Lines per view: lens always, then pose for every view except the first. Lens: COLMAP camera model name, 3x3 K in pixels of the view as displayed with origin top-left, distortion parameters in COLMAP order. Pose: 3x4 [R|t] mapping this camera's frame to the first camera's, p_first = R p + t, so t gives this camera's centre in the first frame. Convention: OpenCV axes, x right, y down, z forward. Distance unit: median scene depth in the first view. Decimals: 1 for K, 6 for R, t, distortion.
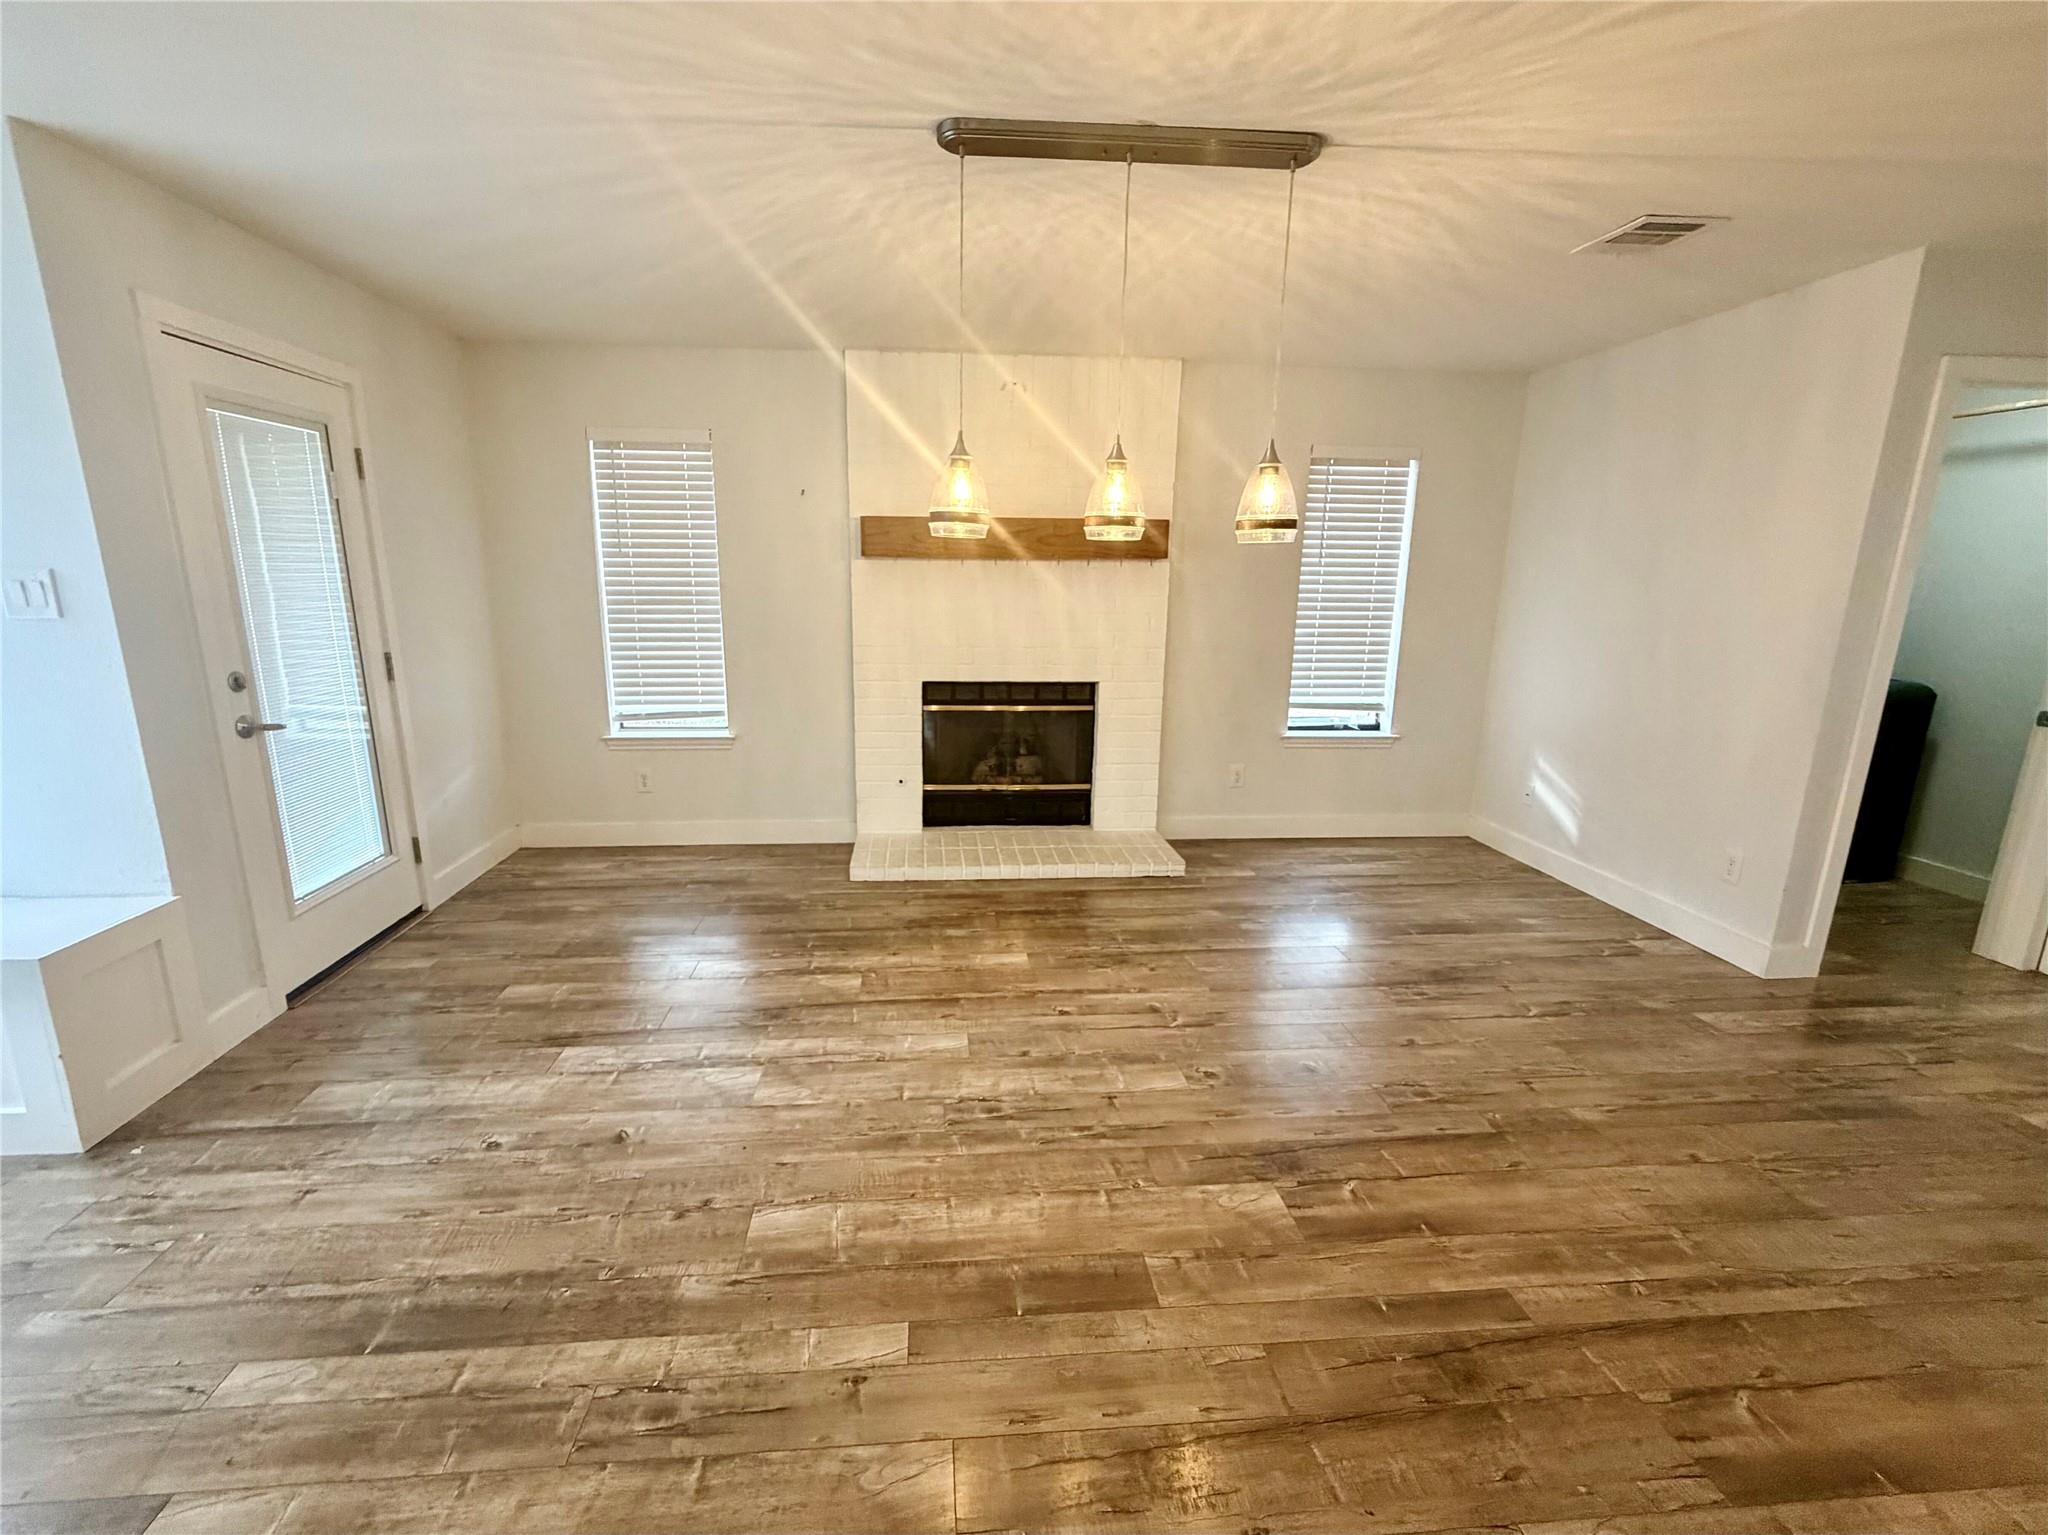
lens RADIAL K [[818.3, 0, 1009.9], [0, 818.3, 759.8], [0, 0, 1]] dist [0.001555, 0.000006]
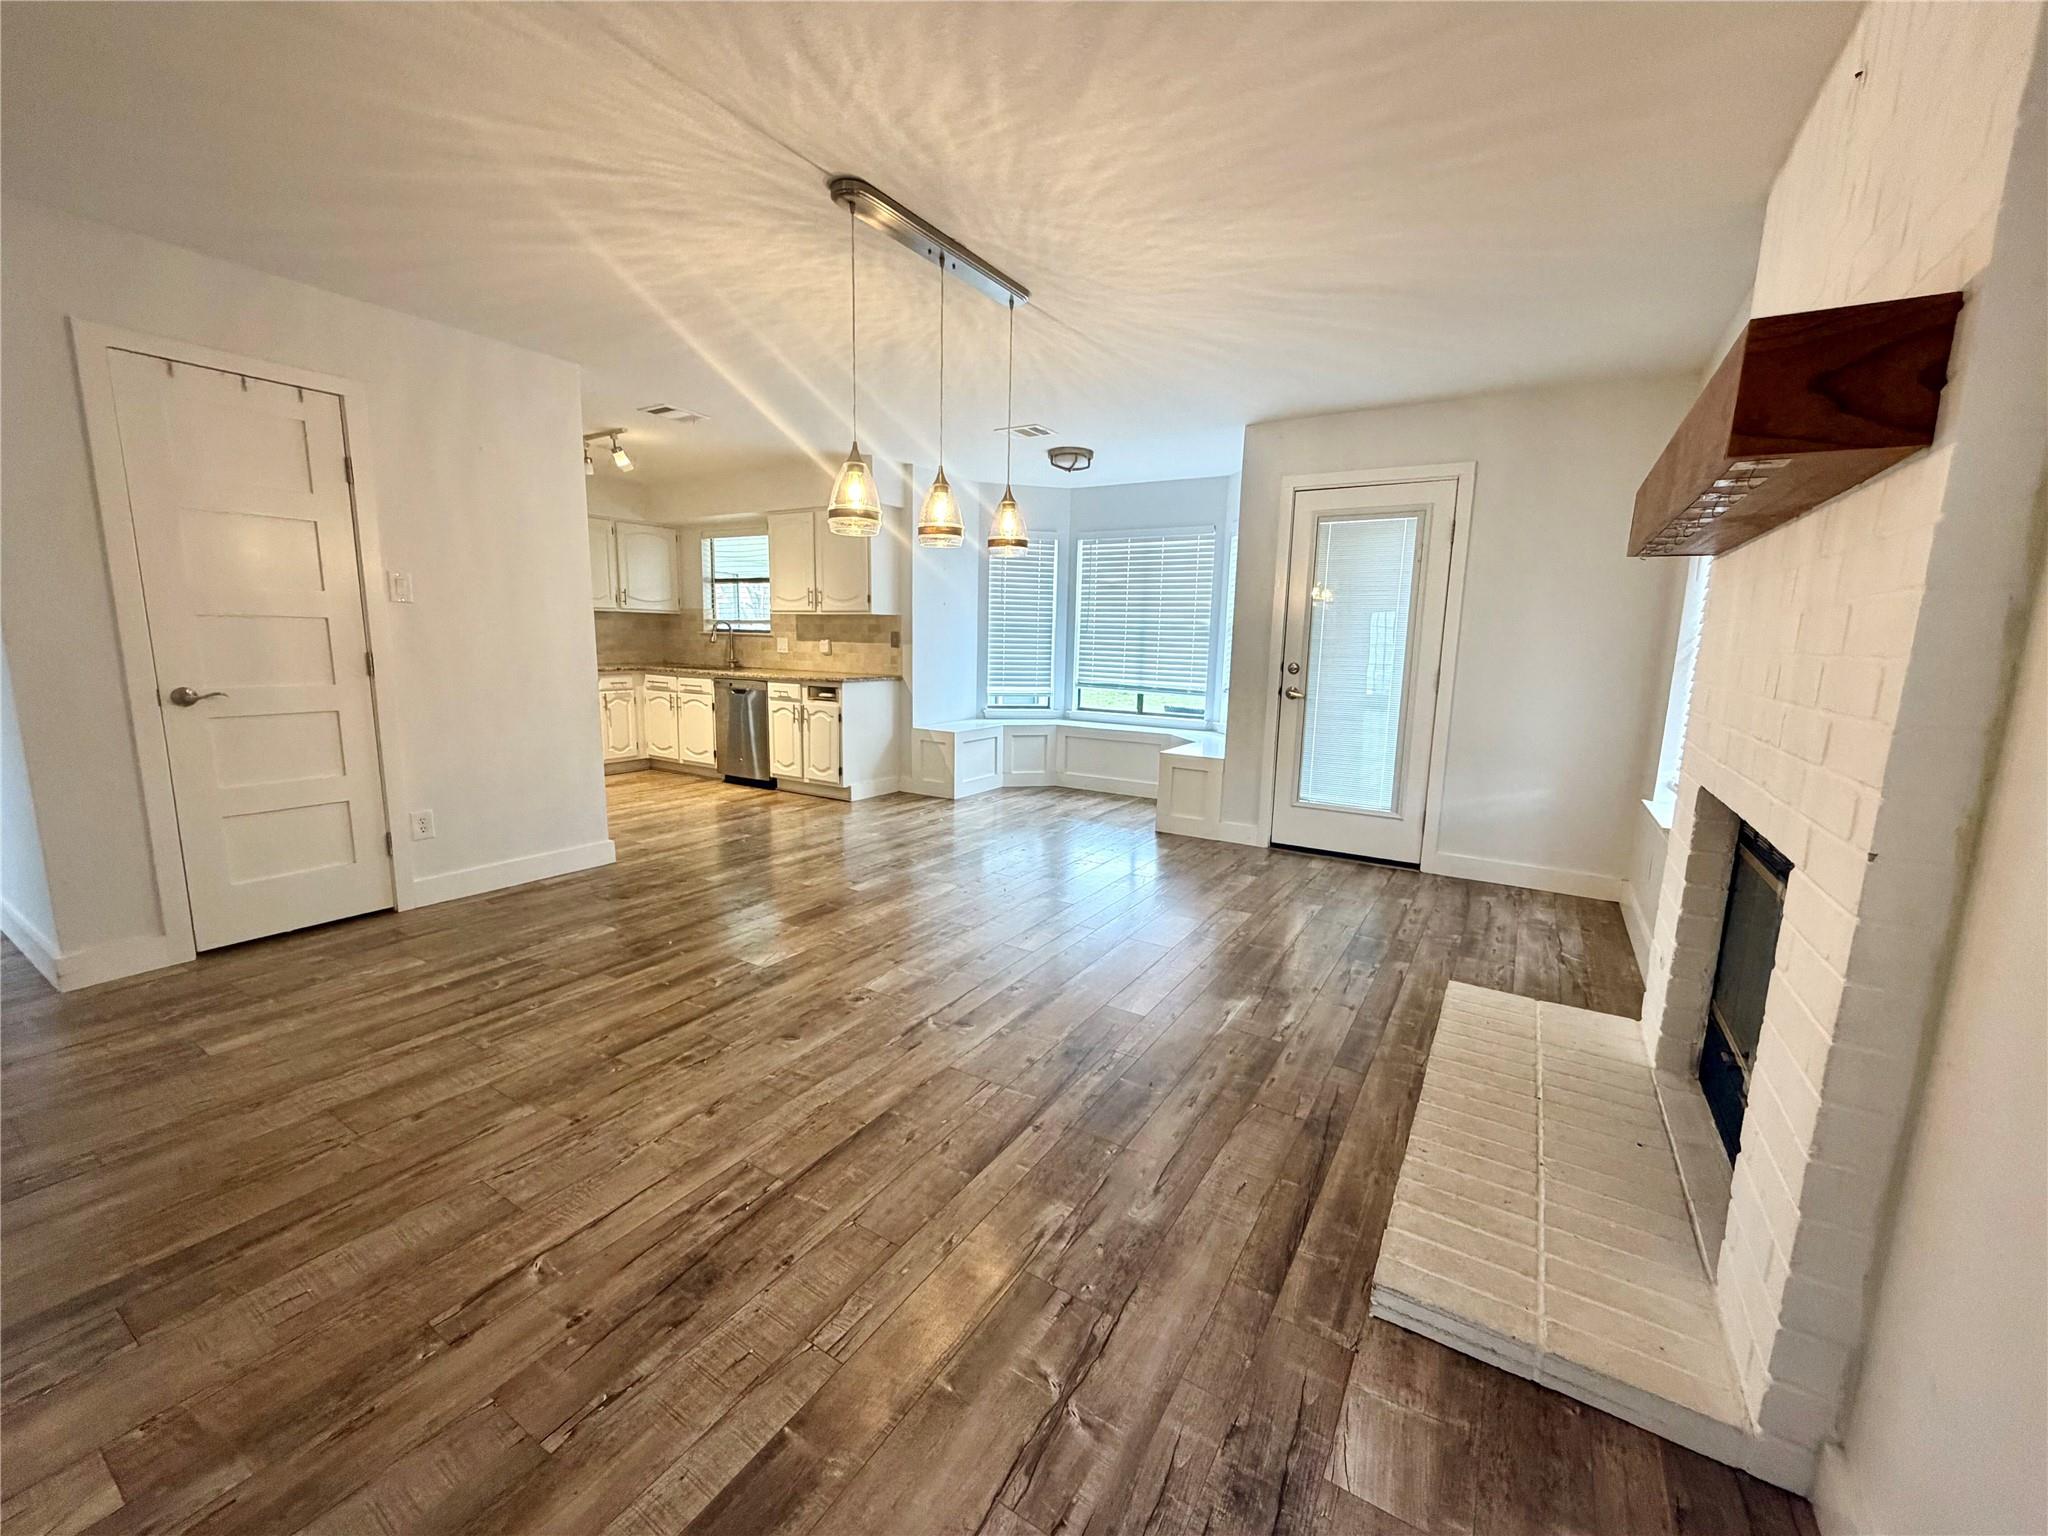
lens RADIAL K [[818.3, 0, 1025.4], [0, 818.3, 770.0], [0, 0, 1]] dist [0.001555, 0.000006]
pose [[-0.584410, 0.107672, -0.804283, 1.033934], [-0.208302, 0.938039, 0.276936, -0.295184], [0.784267, 0.329378, -0.525771, 1.744875]]
